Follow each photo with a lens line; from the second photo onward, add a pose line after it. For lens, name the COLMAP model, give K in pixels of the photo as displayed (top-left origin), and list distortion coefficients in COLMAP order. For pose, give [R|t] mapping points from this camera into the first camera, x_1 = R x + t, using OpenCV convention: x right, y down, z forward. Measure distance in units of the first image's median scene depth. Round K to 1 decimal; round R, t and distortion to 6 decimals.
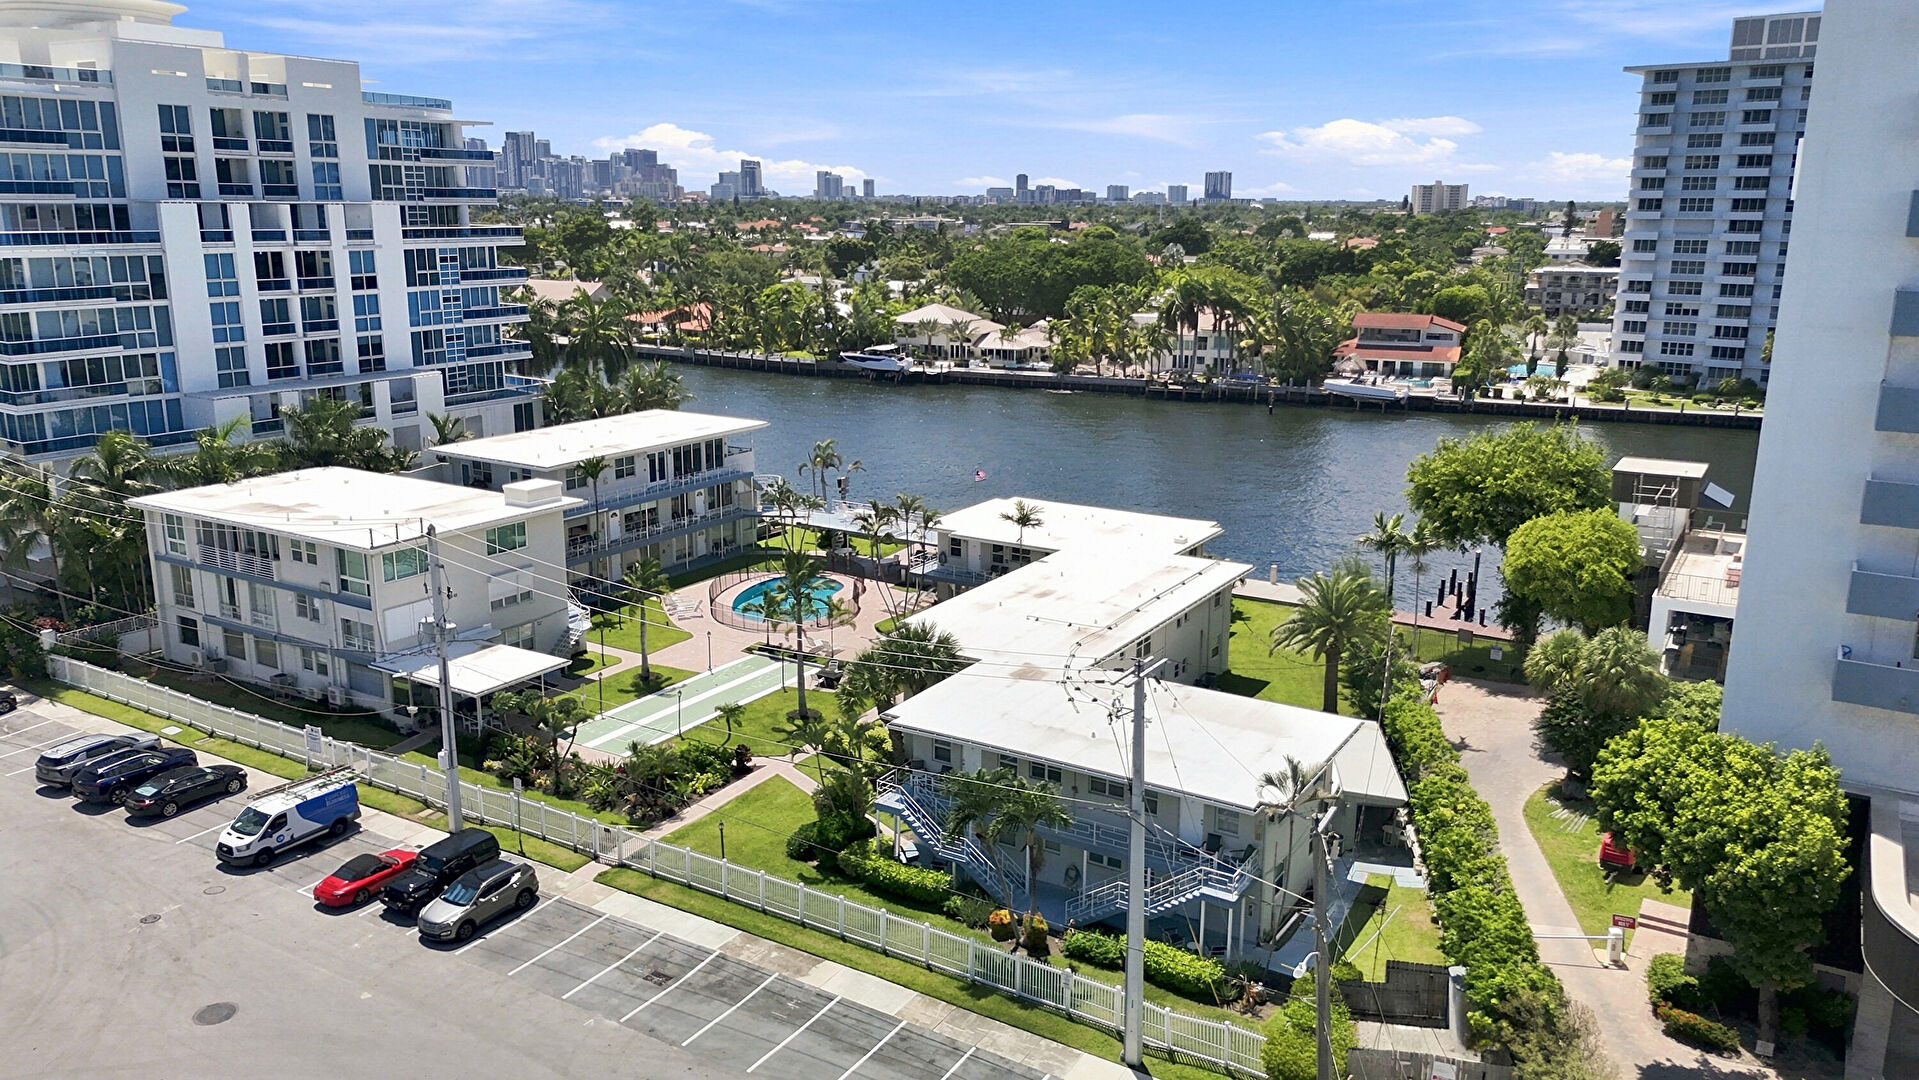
lens RADIAL K [[1402.2, 0, 962.1], [0, 1402.2, 549.2], [0, 0, 1]] dist [0.079037, -0.082659]
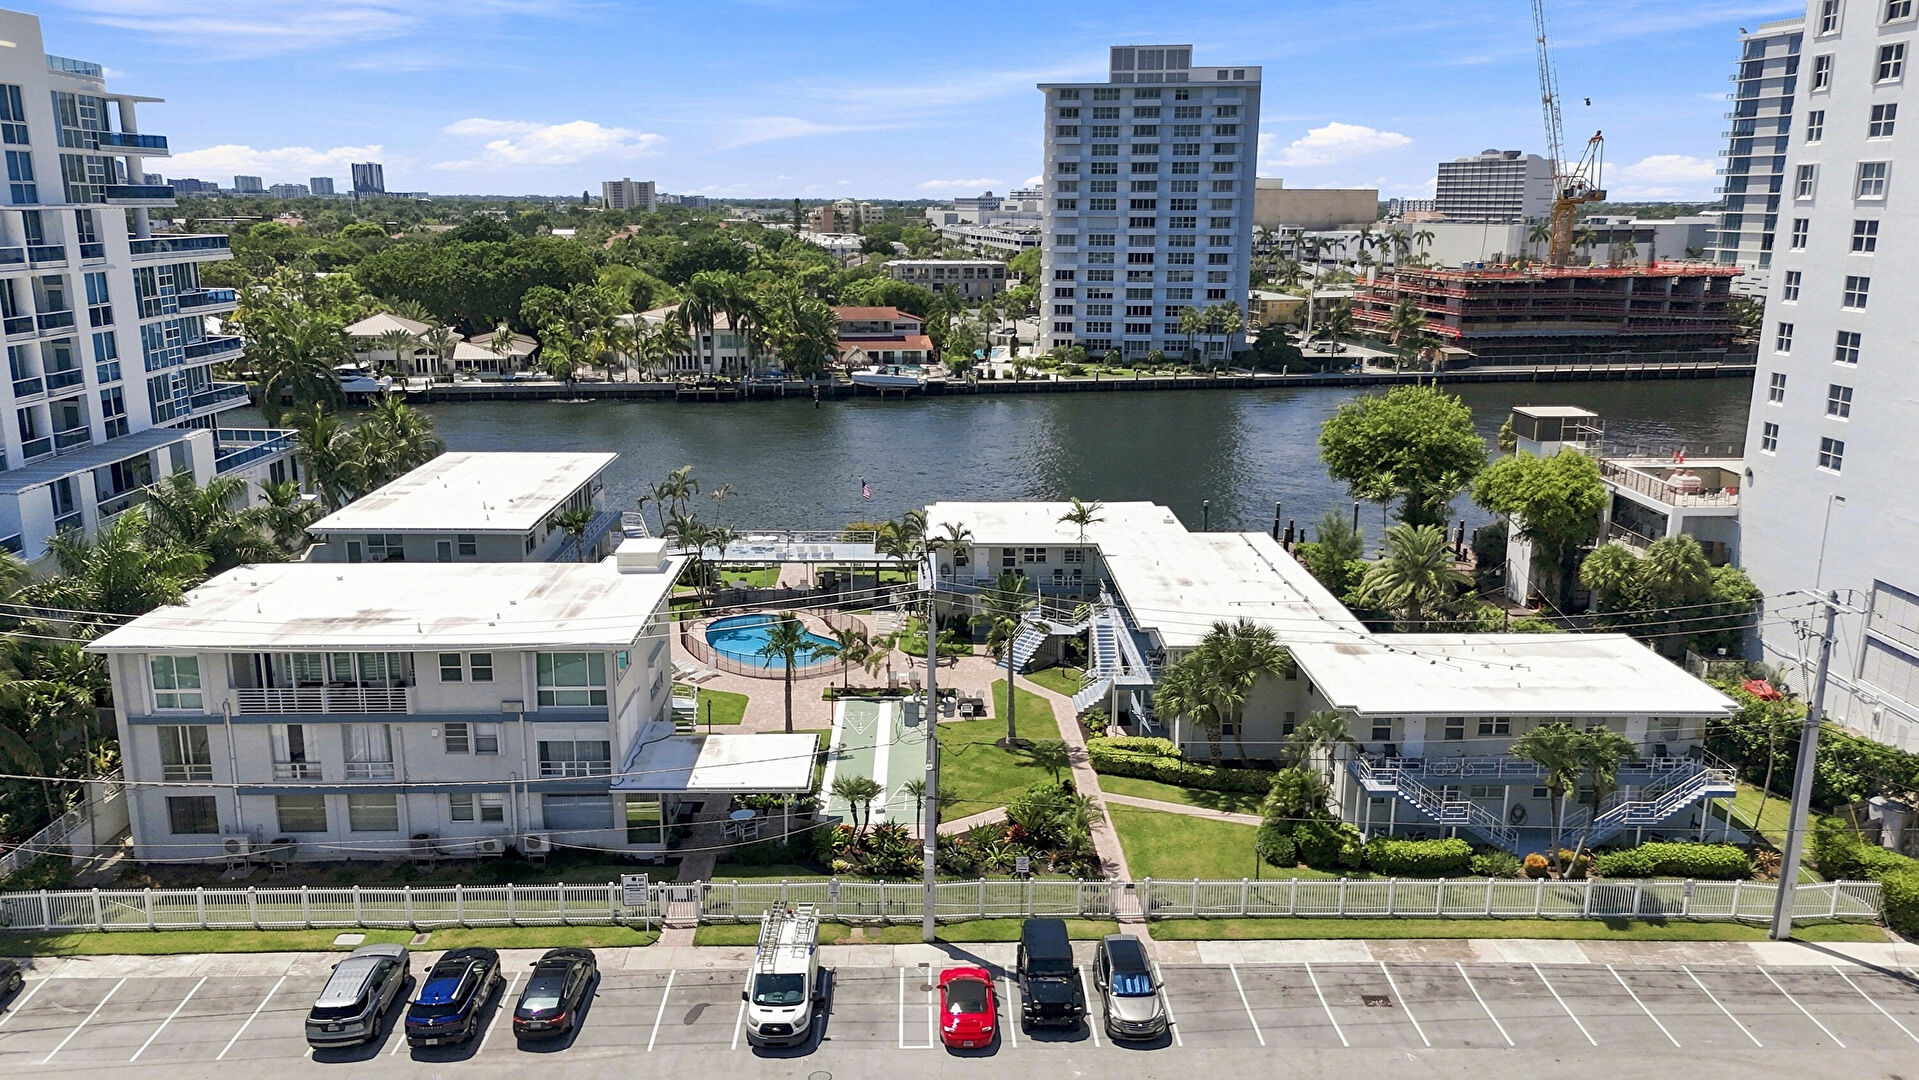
lens RADIAL K [[1402.2, 0, 962.1], [0, 1402.2, 549.2], [0, 0, 1]] dist [0.079037, -0.082659]
pose [[0.841002, -0.133115, 0.524400, -0.239032], [0.131582, 0.990482, 0.040402, -0.021520], [-0.524787, 0.035023, 0.850513, 0.078949]]
